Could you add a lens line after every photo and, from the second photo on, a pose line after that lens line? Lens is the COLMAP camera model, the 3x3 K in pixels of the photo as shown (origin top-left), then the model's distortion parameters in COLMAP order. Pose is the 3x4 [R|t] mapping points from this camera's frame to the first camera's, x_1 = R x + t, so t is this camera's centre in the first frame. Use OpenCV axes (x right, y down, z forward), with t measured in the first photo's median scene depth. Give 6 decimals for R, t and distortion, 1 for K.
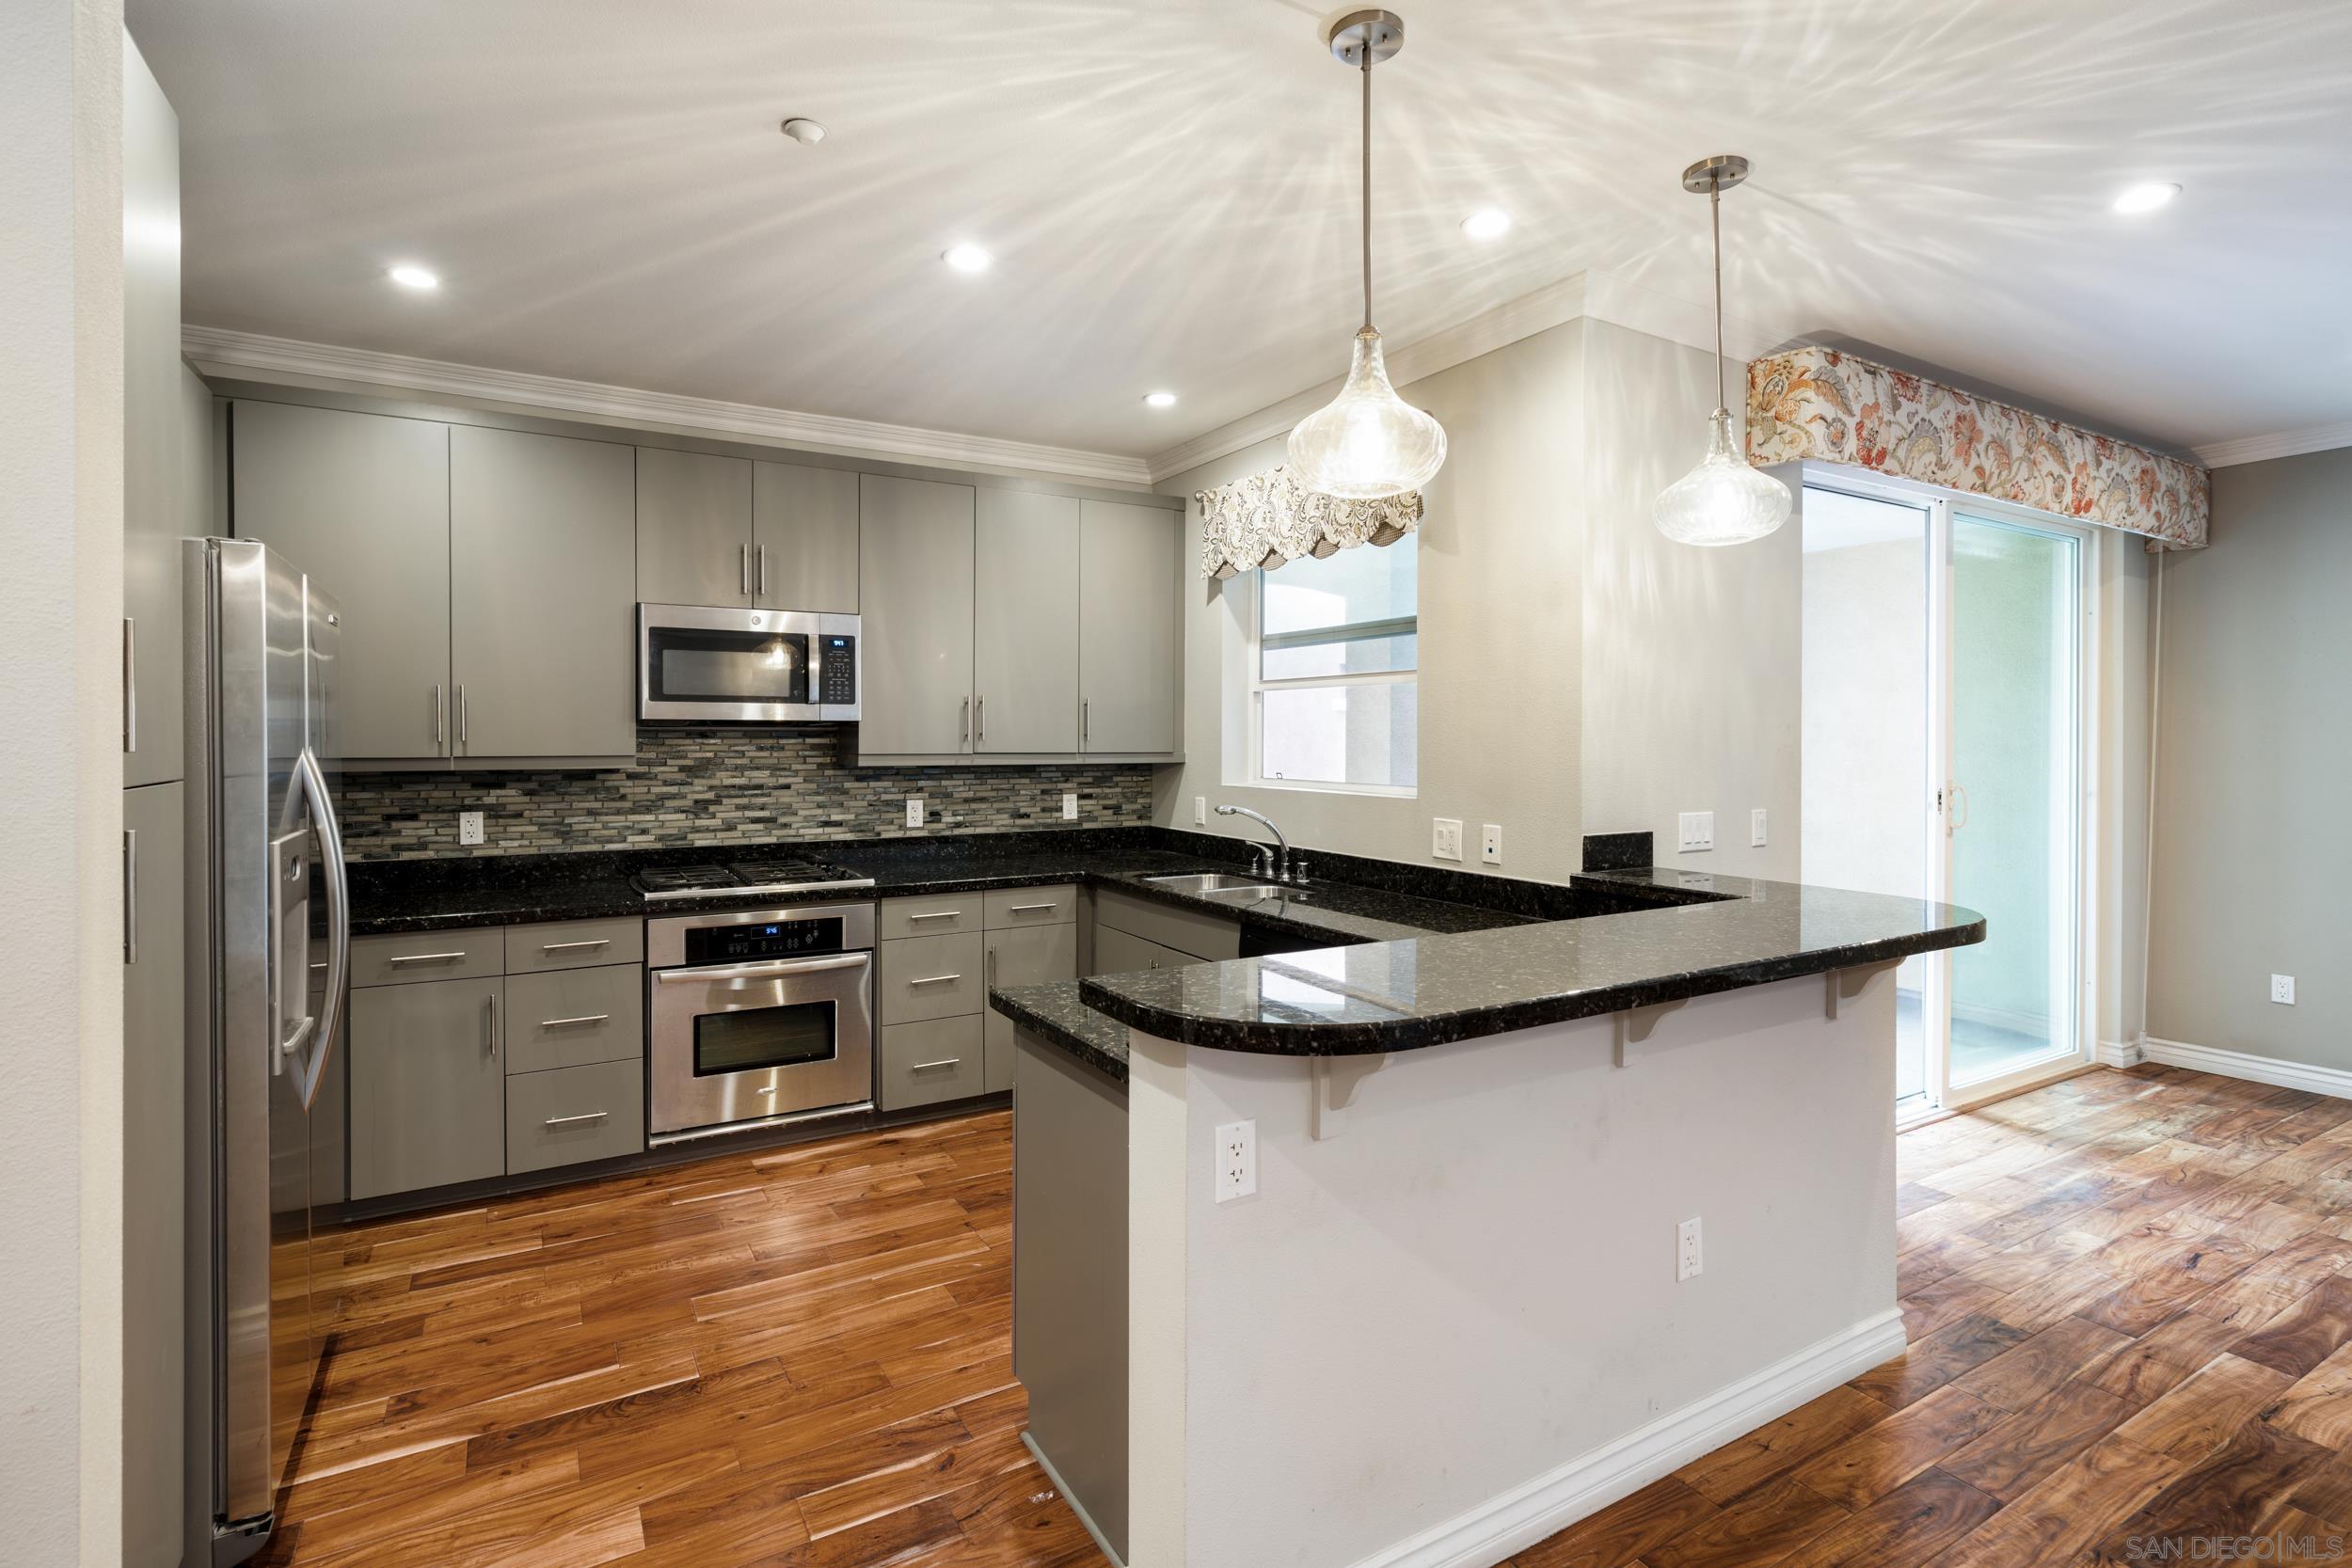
lens RADIAL K [[1122.9, 0, 1167.1], [0, 1122.9, 741.8], [0, 0, 1]] dist [-0.007876, 0.005278]
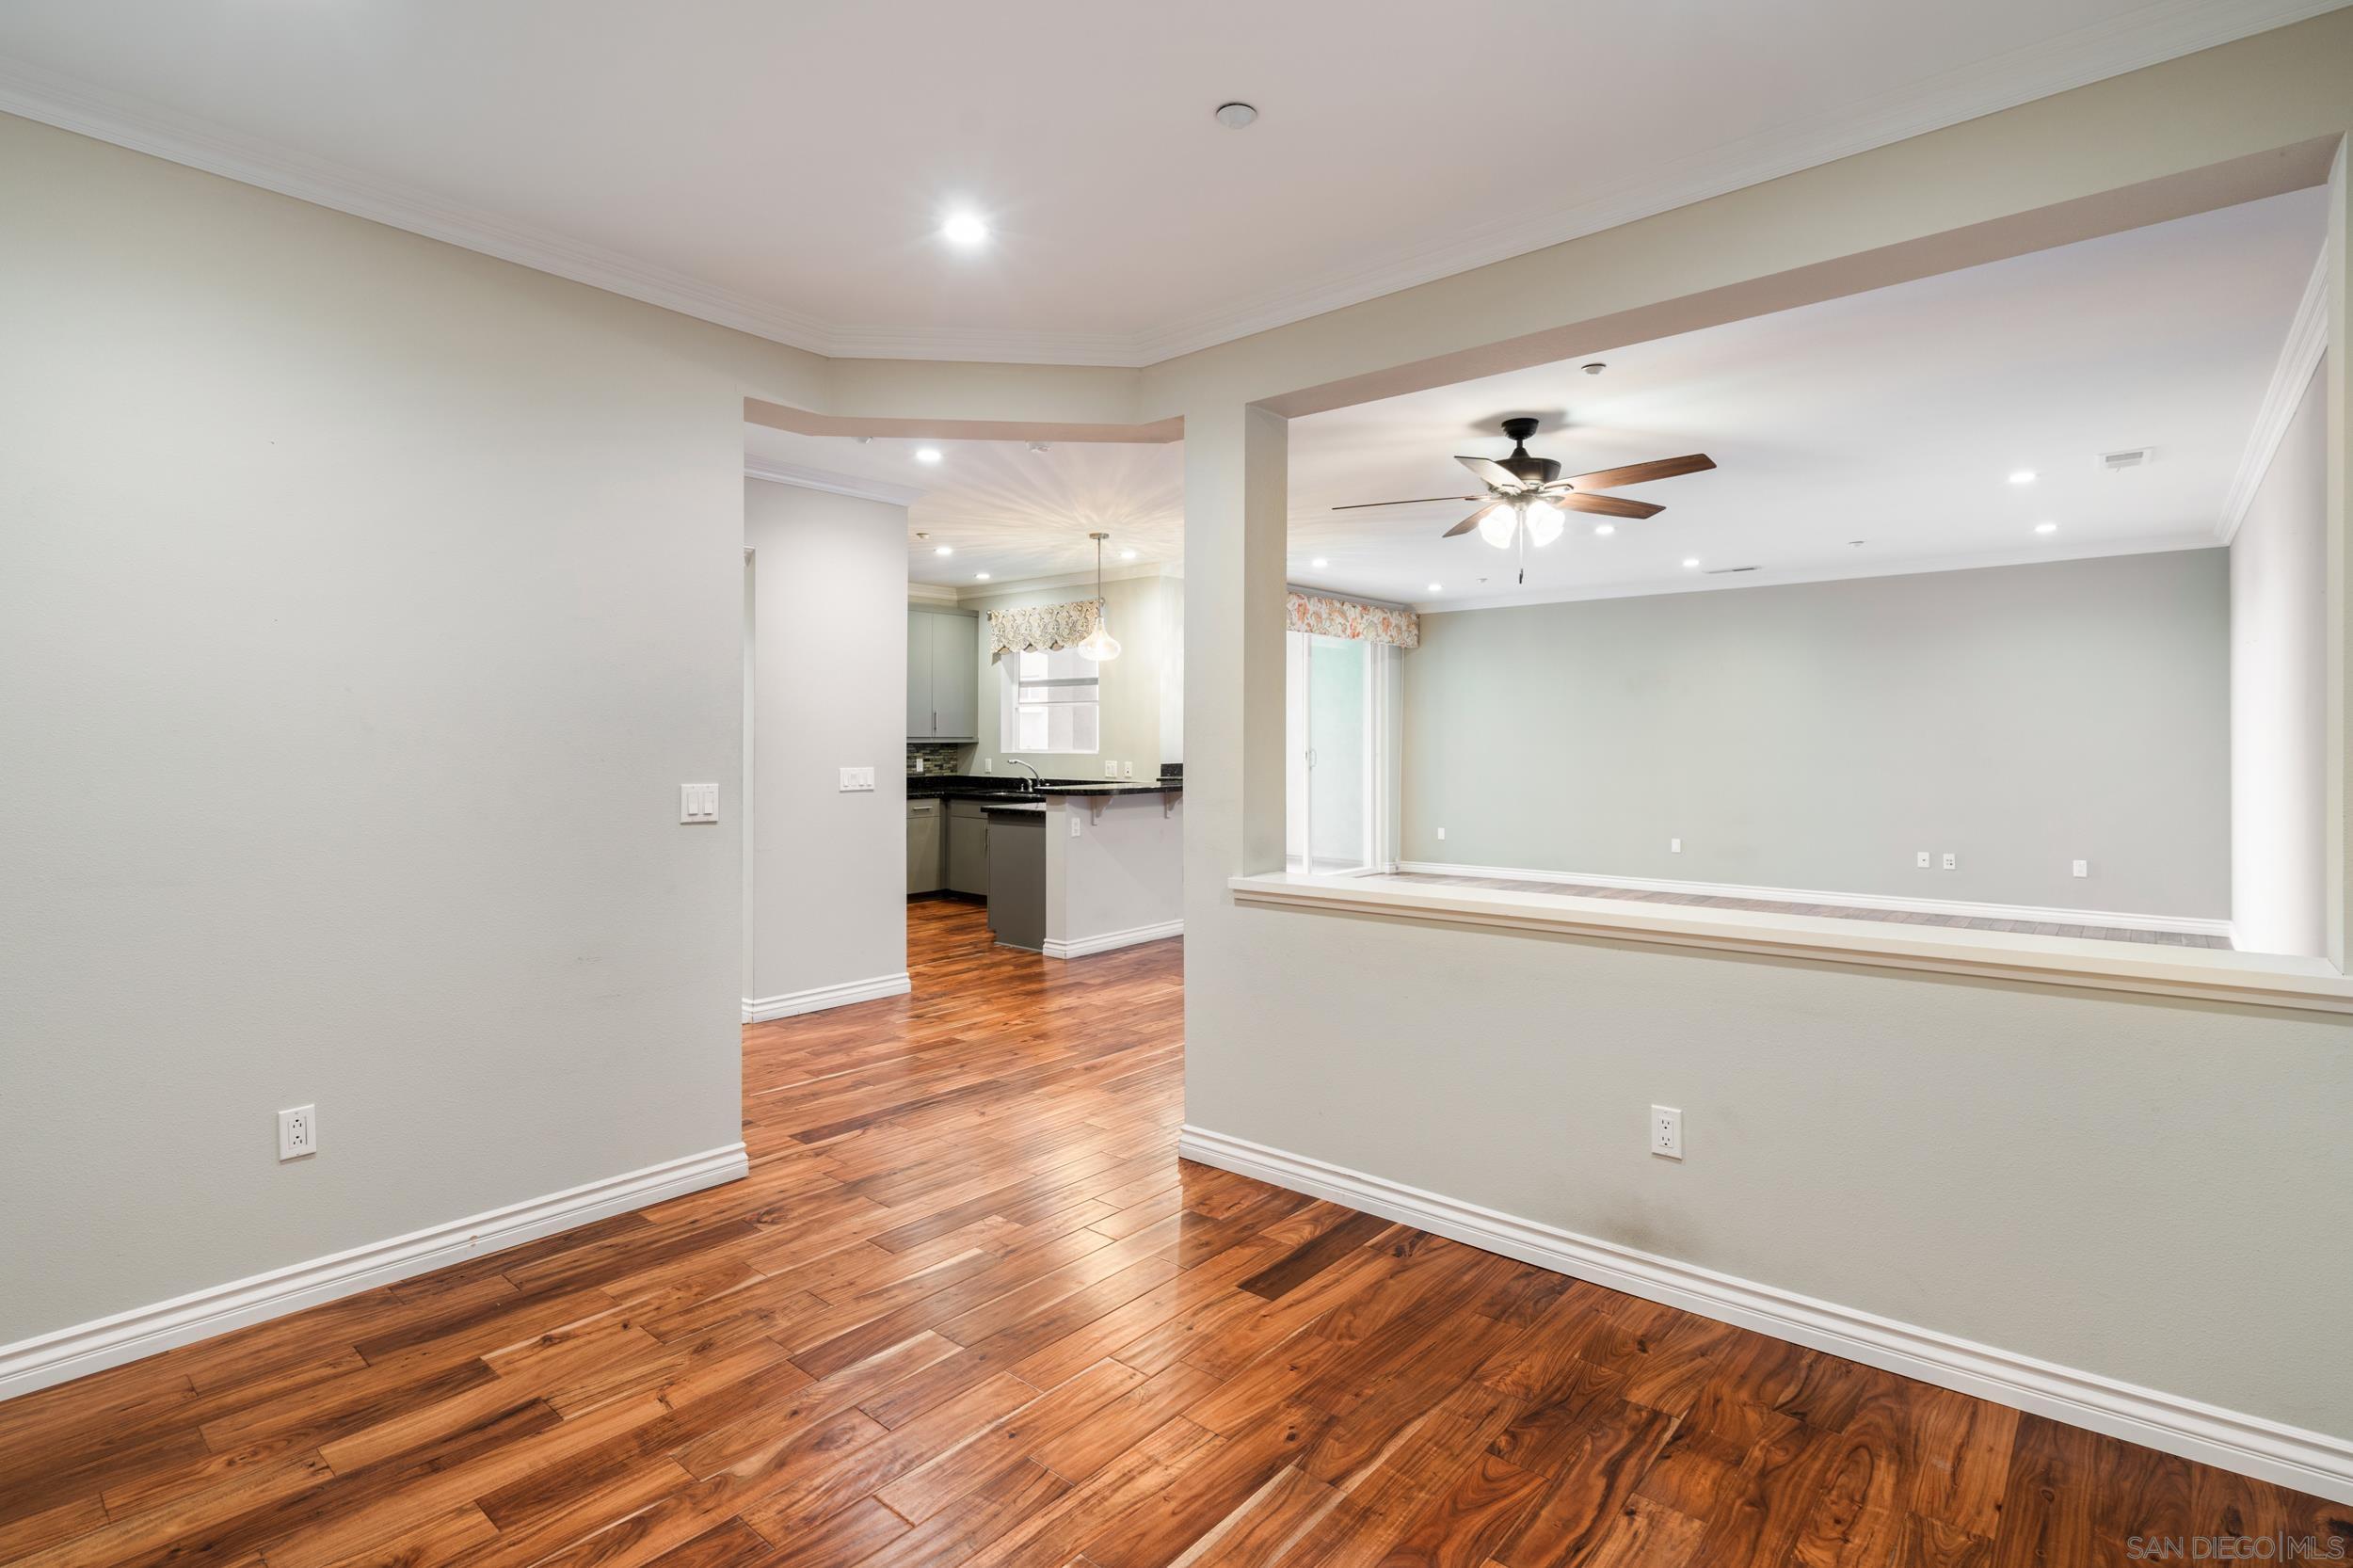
lens RADIAL K [[1123.5, 0, 1175.9], [0, 1123.5, 753.7], [0, 0, 1]] dist [-0.007876, 0.005278]
pose [[0.943114, -0.009355, 0.332338, -0.438756], [0.005422, 0.999904, 0.012758, 0.021027], [-0.332425, -0.010231, 0.943074, -1.385652]]
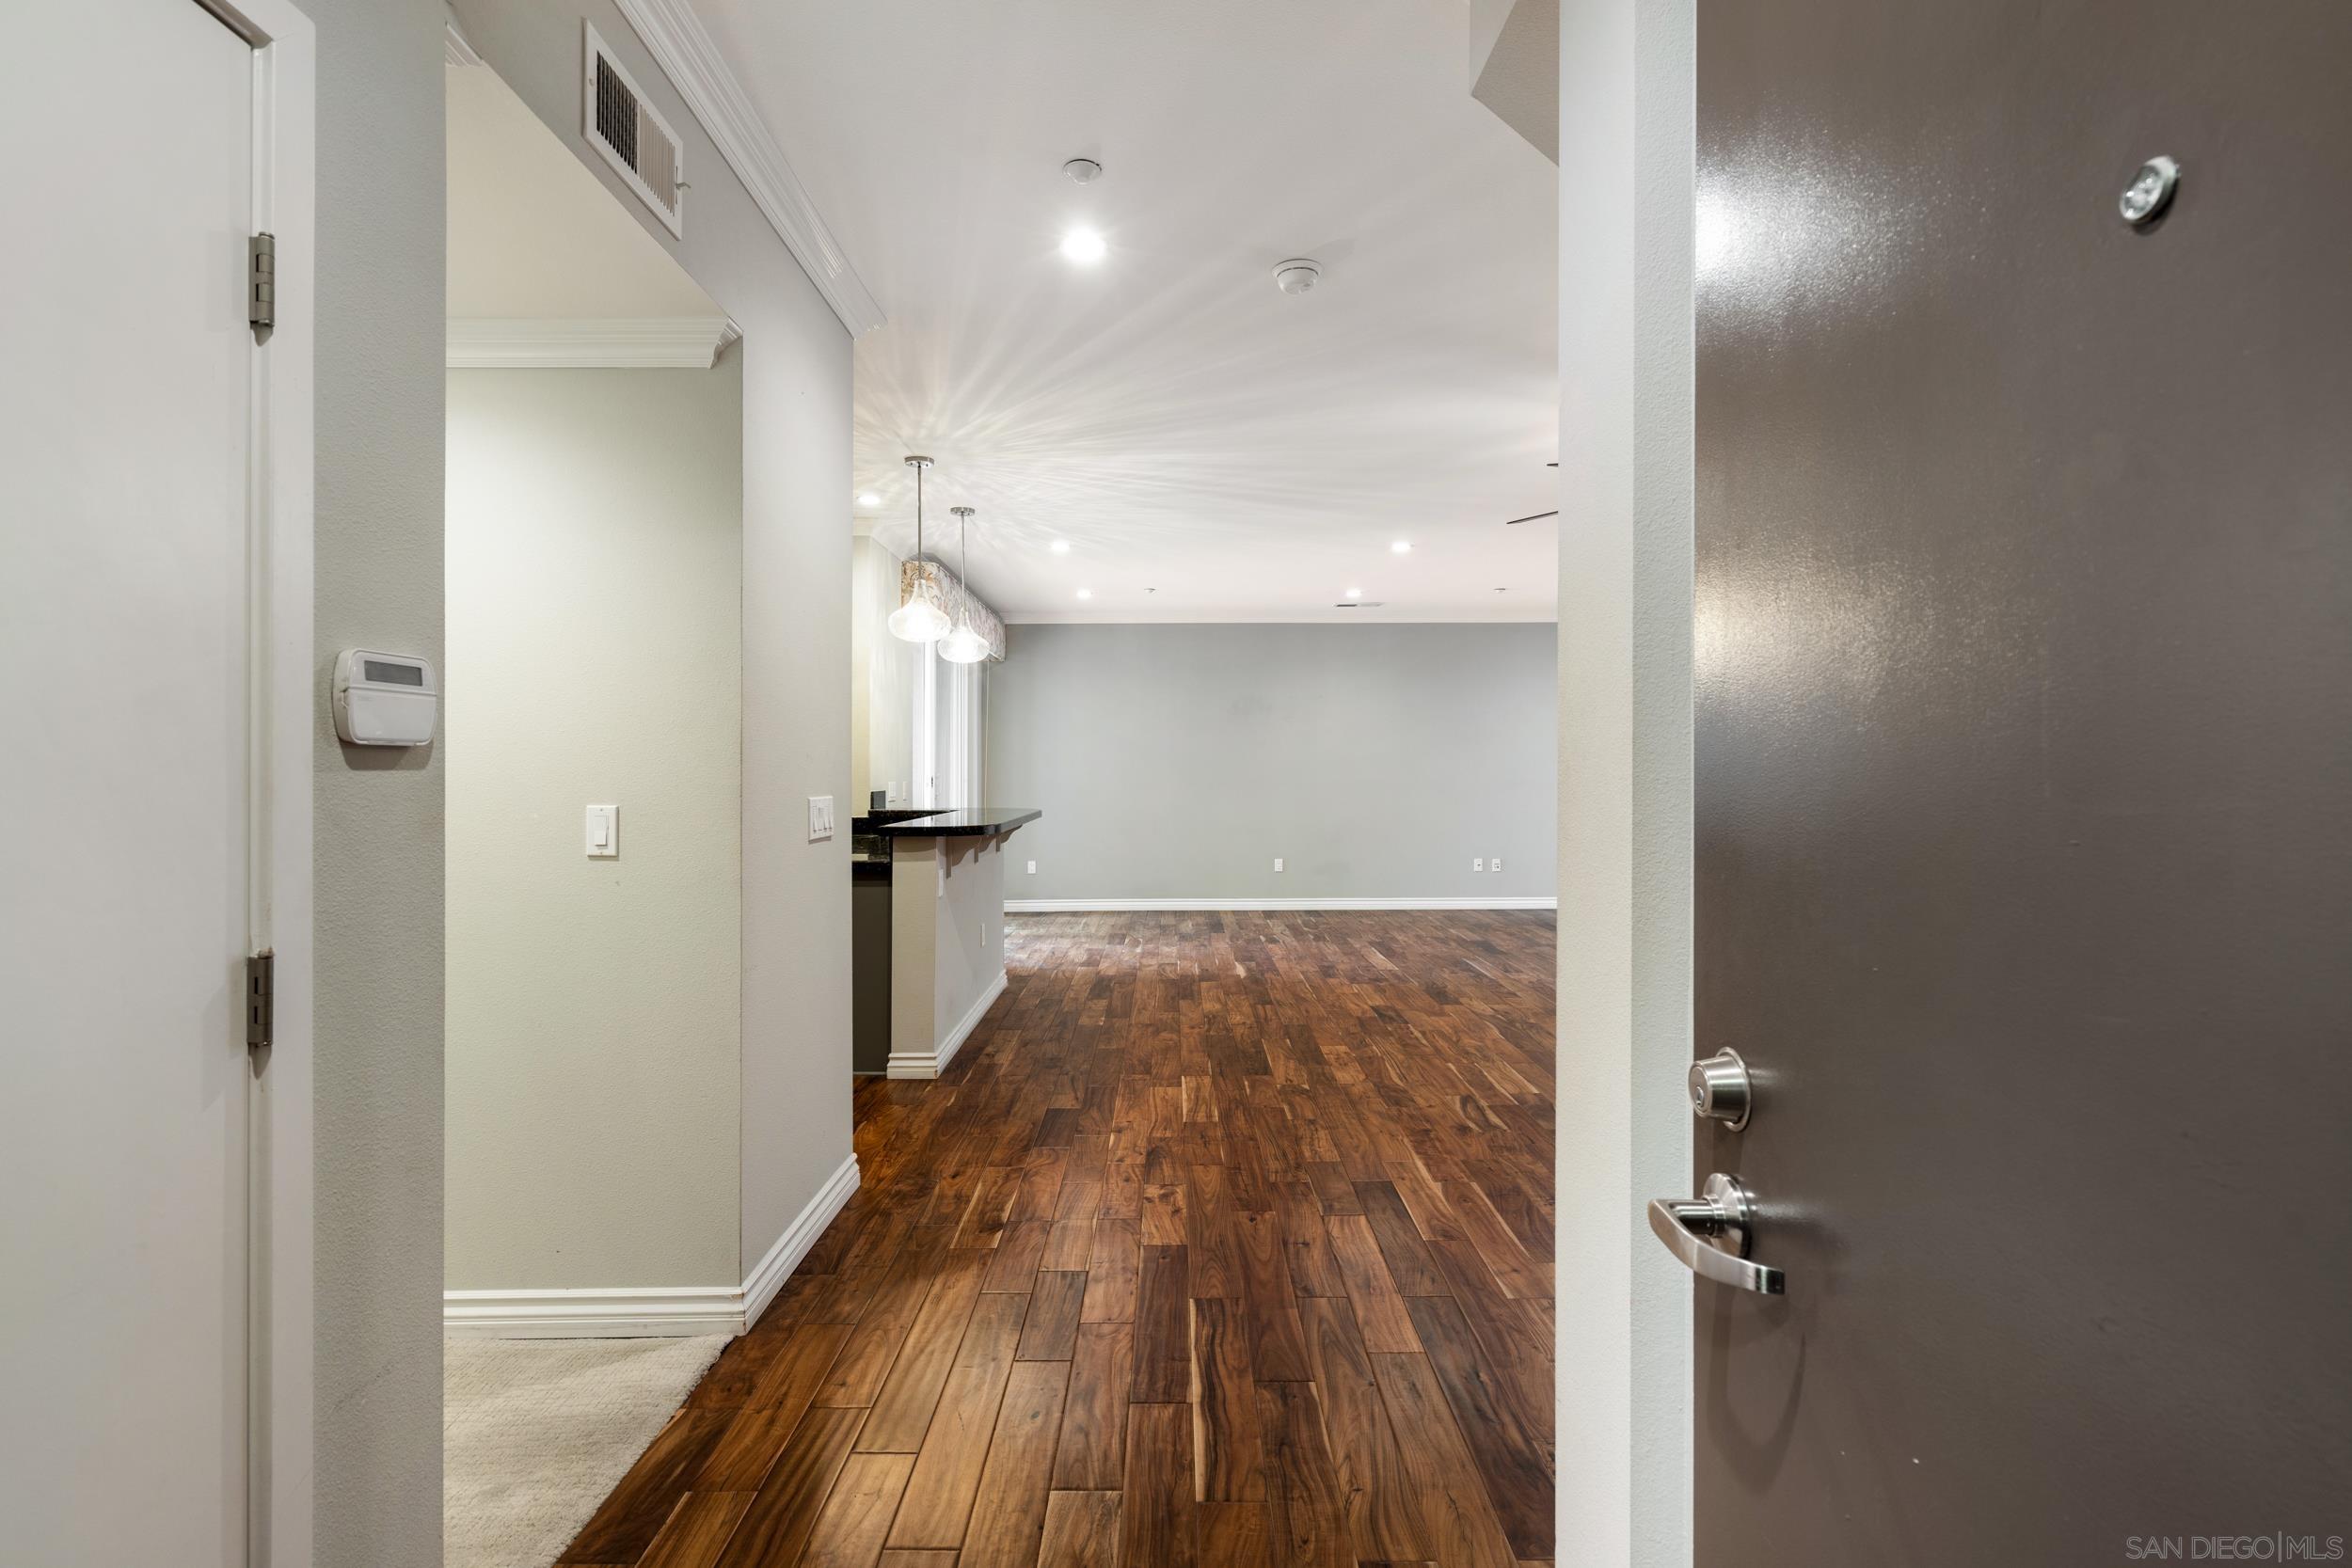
lens RADIAL K [[1122.9, 0, 1169.4], [0, 1122.9, 802.8], [0, 0, 1]] dist [-0.007876, 0.005278]
pose [[0.506590, -0.029456, 0.861684, -0.945584], [0.004344, 0.999491, 0.031613, 0.035936], [-0.862176, -0.012271, 0.506460, -0.427880]]
